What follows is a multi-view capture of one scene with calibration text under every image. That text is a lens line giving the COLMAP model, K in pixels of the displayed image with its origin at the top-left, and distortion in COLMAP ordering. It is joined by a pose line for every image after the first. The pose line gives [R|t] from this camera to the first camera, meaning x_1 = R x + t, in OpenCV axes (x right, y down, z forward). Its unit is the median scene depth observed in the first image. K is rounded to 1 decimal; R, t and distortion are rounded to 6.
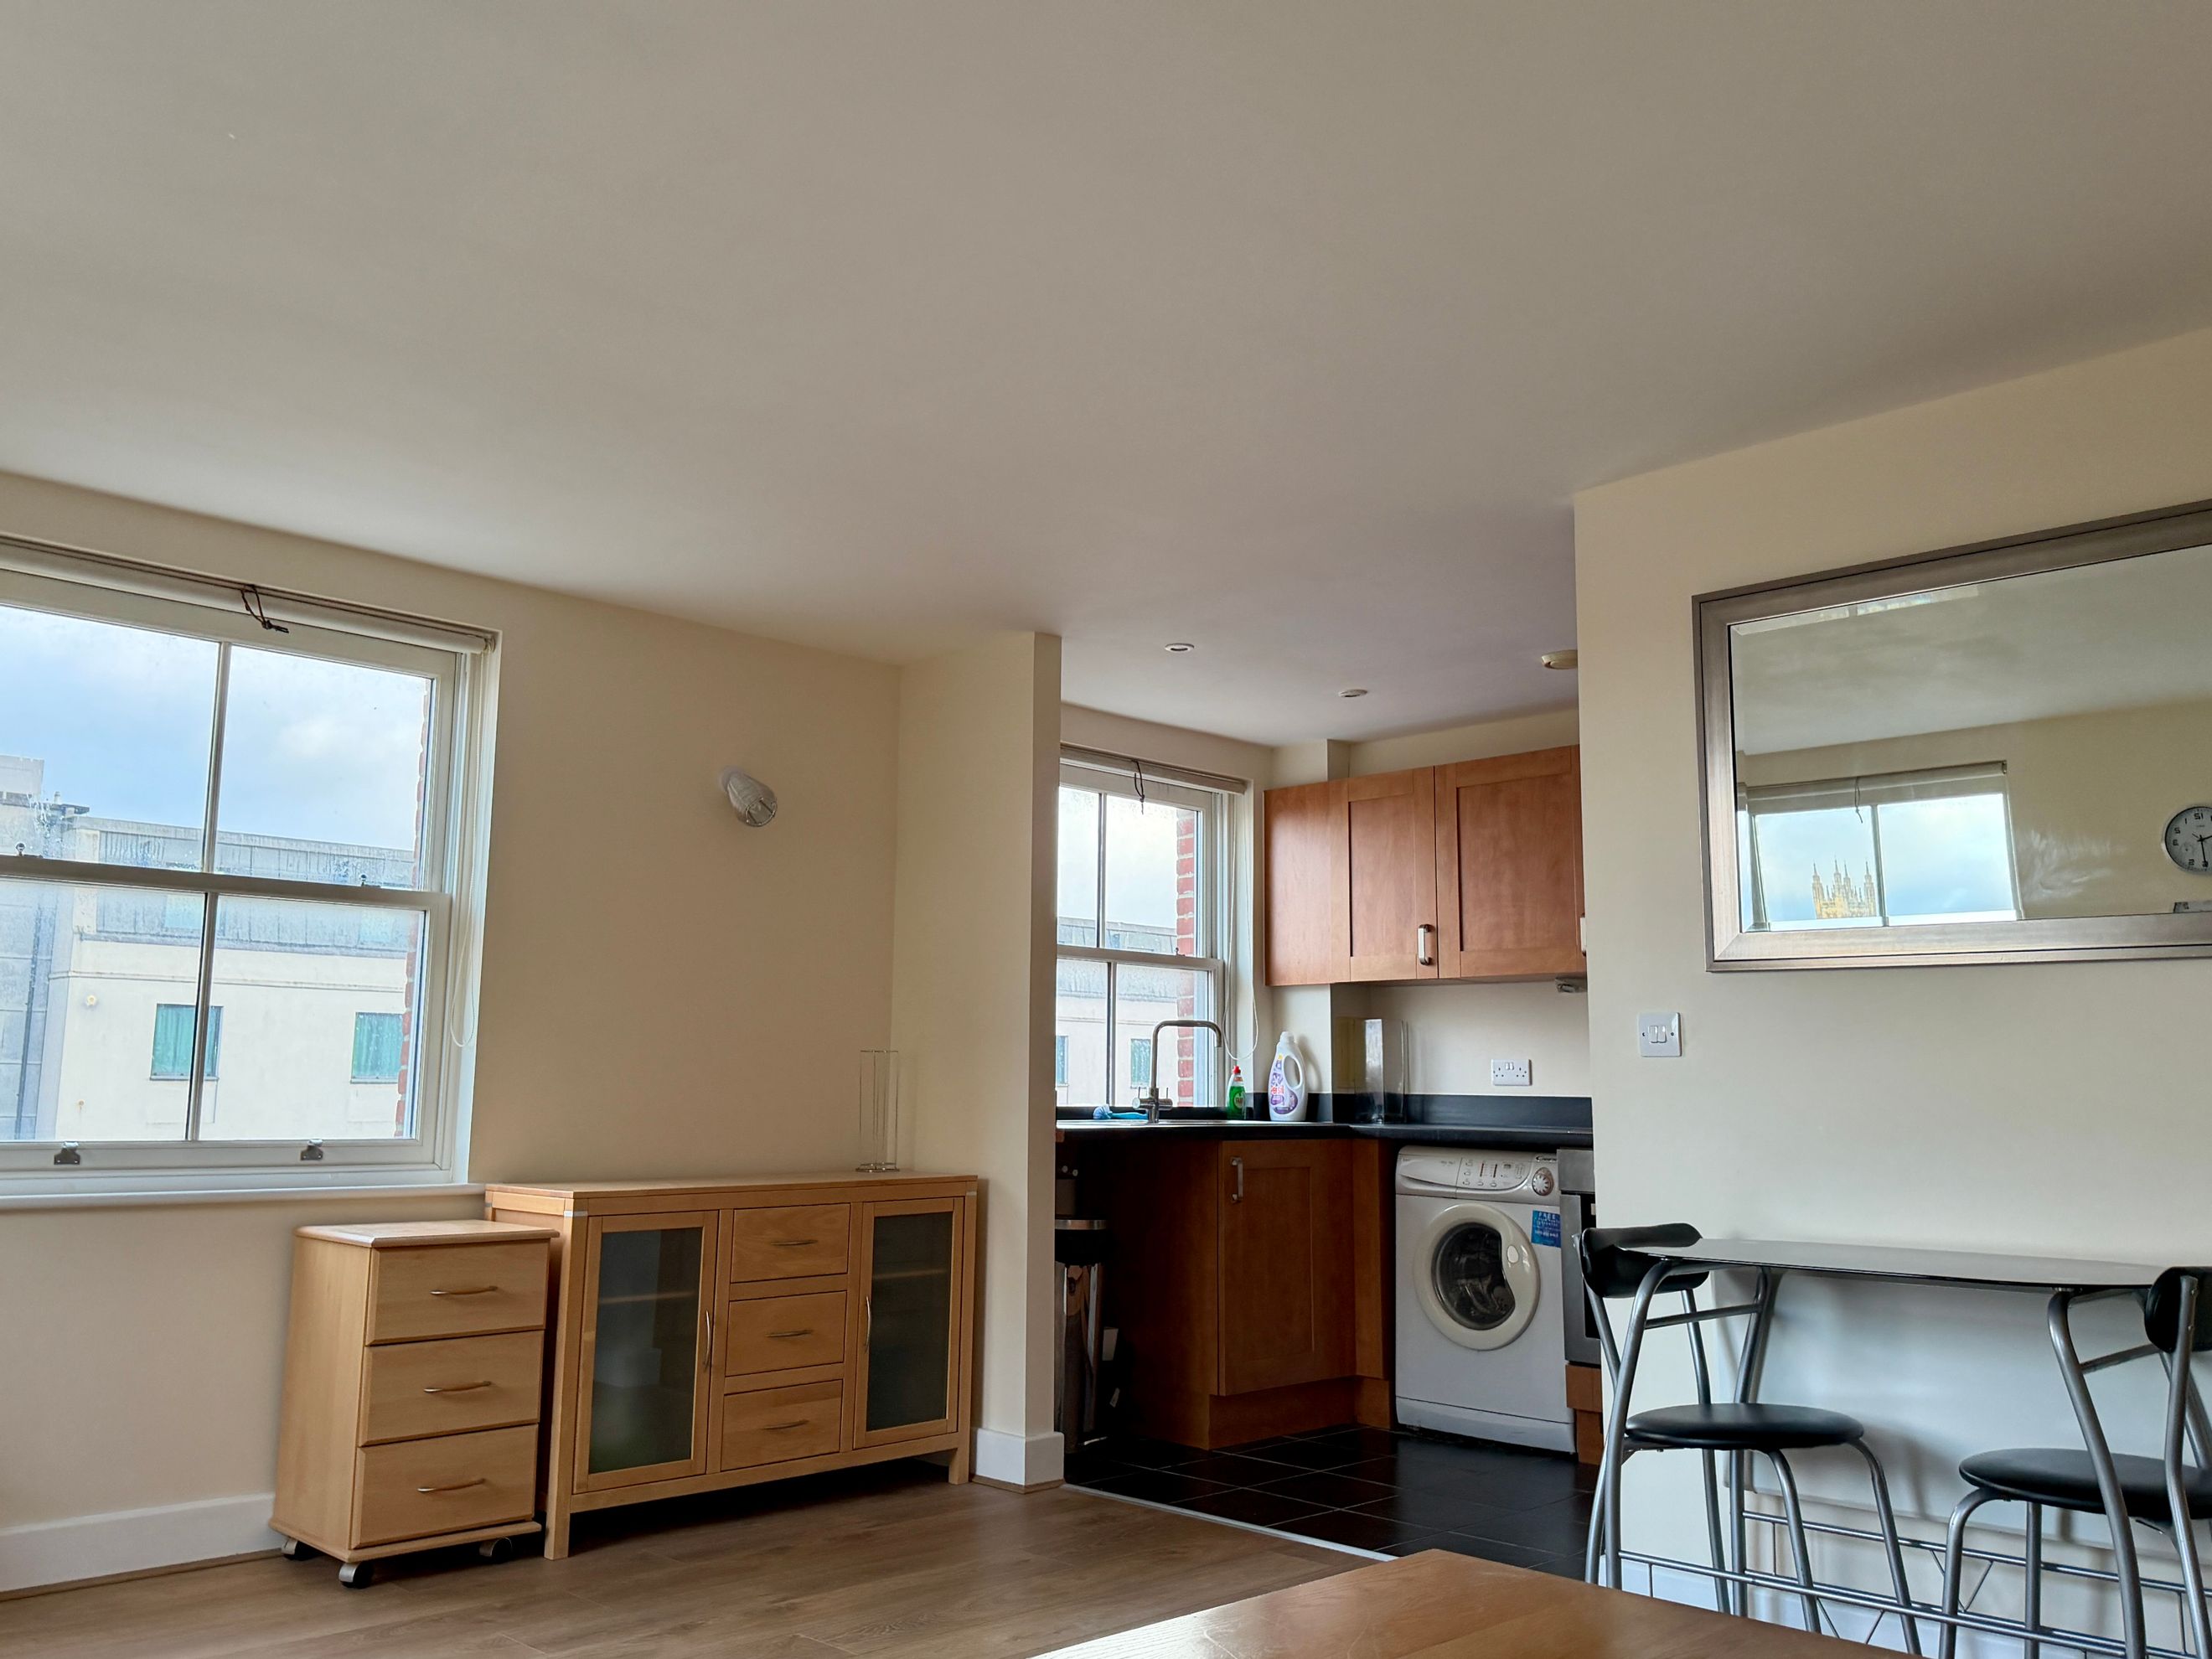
lens RADIAL K [[1806.4, 0, 1101.1], [0, 1806.4, 820.8], [0, 0, 1]] dist [0.070676, -0.071532]
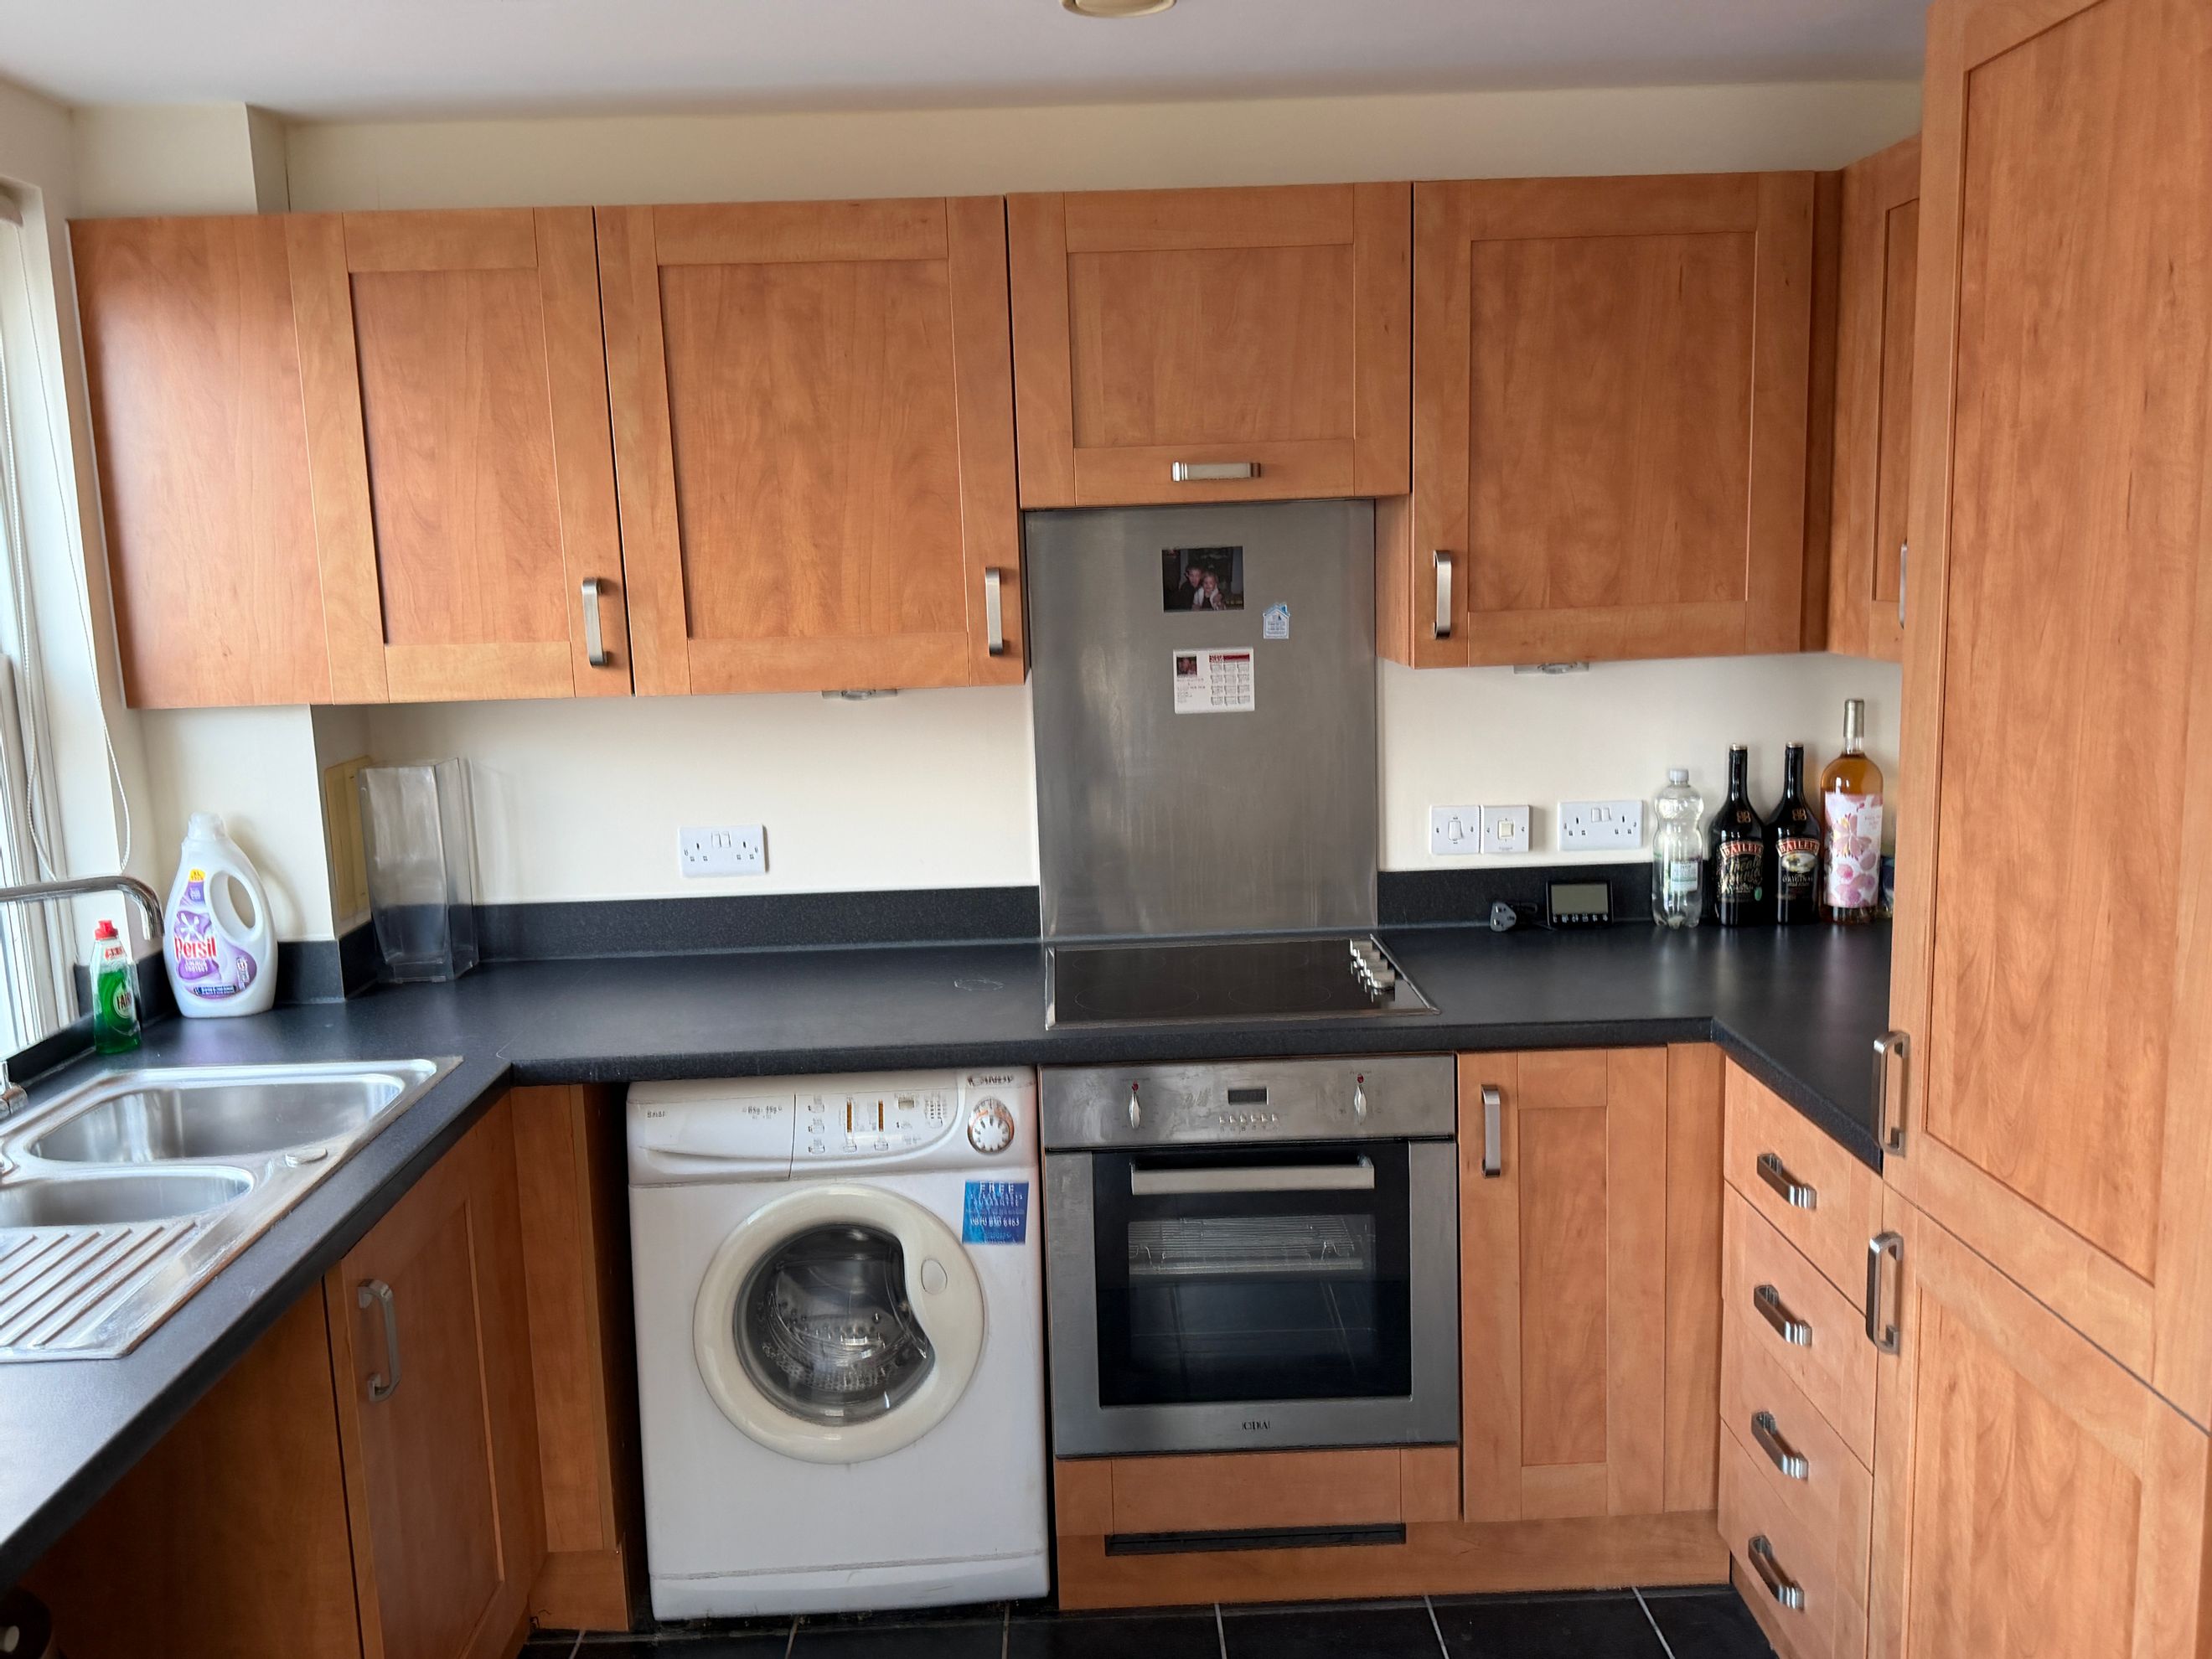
lens RADIAL K [[1806.4, 0, 1097.0], [0, 1806.4, 826.1], [0, 0, 1]] dist [0.070676, -0.071532]
pose [[0.680518, -0.152567, 0.716672, -0.071937], [-0.069799, 0.960137, 0.270674, -0.015266], [-0.729399, -0.234222, 0.642741, 0.610674]]
